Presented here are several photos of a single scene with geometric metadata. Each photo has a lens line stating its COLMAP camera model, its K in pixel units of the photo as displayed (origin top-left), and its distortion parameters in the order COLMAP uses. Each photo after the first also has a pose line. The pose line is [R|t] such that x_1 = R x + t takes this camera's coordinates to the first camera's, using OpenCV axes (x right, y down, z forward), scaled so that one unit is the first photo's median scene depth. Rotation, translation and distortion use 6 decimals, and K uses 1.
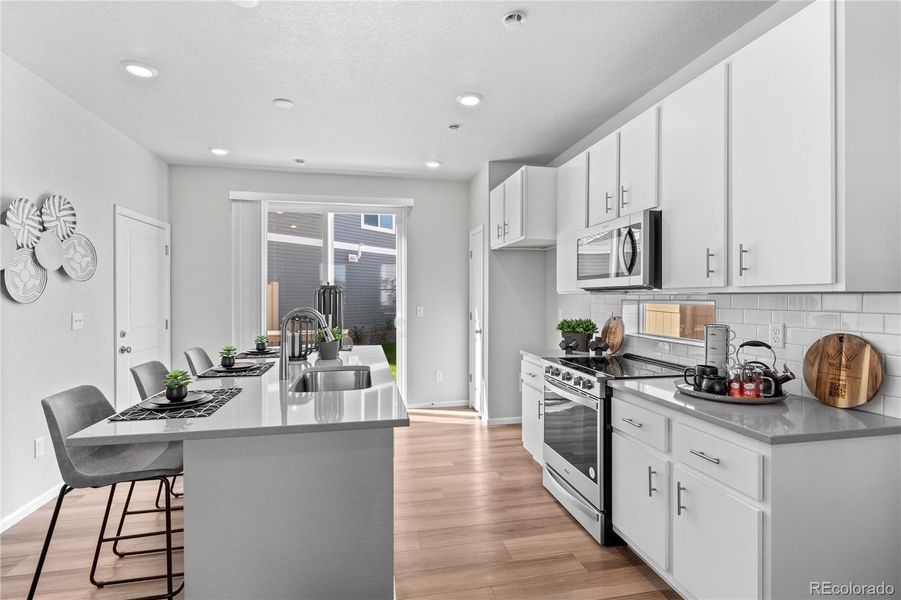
lens RADIAL K [[417.2, 0, 450.7], [0, 417.2, 293.3], [0, 0, 1]] dist [-0.017192, 0.000332]
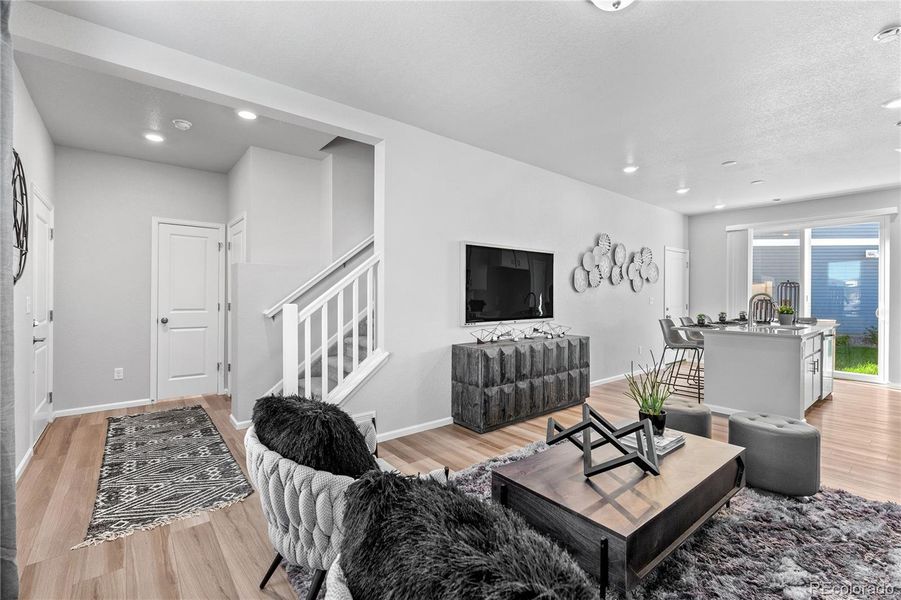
lens RADIAL K [[392.2, 0, 452.5], [0, 392.2, 296.5], [0, 0, 1]] dist [-0.001400, -0.000612]
pose [[0.453576, 0.010485, -0.891156, 0.611832], [-0.004125, 0.999945, 0.009666, 0.031917], [0.891208, -0.000709, 0.453594, -1.130492]]
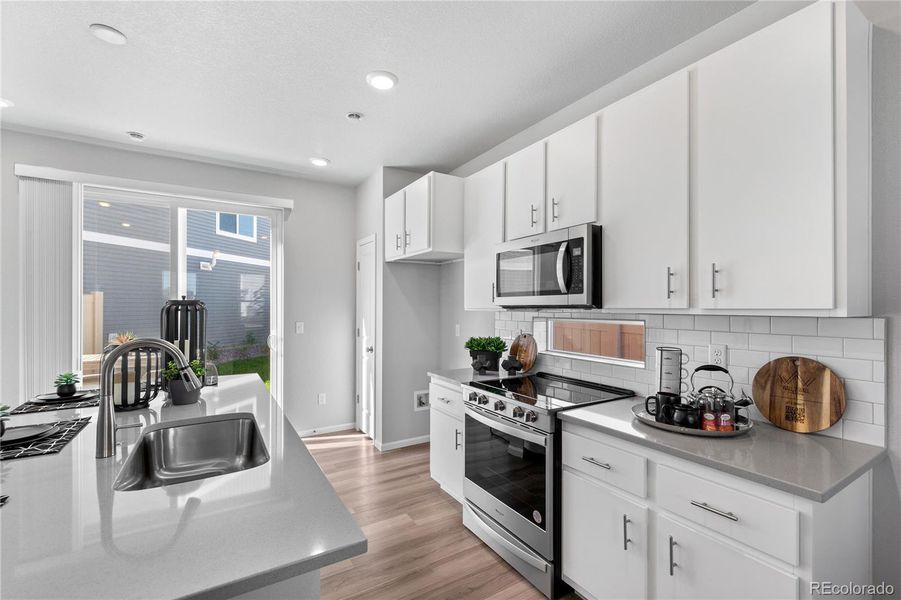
lens RADIAL K [[392.2, 0, 456.2], [0, 392.2, 306.2], [0, 0, 1]] dist [-0.001400, -0.000612]
pose [[0.942801, 0.003674, 0.333336, -0.076382], [-0.004451, 0.999989, 0.001568, -0.012160], [-0.333326, -0.002962, 0.942807, 0.202252]]
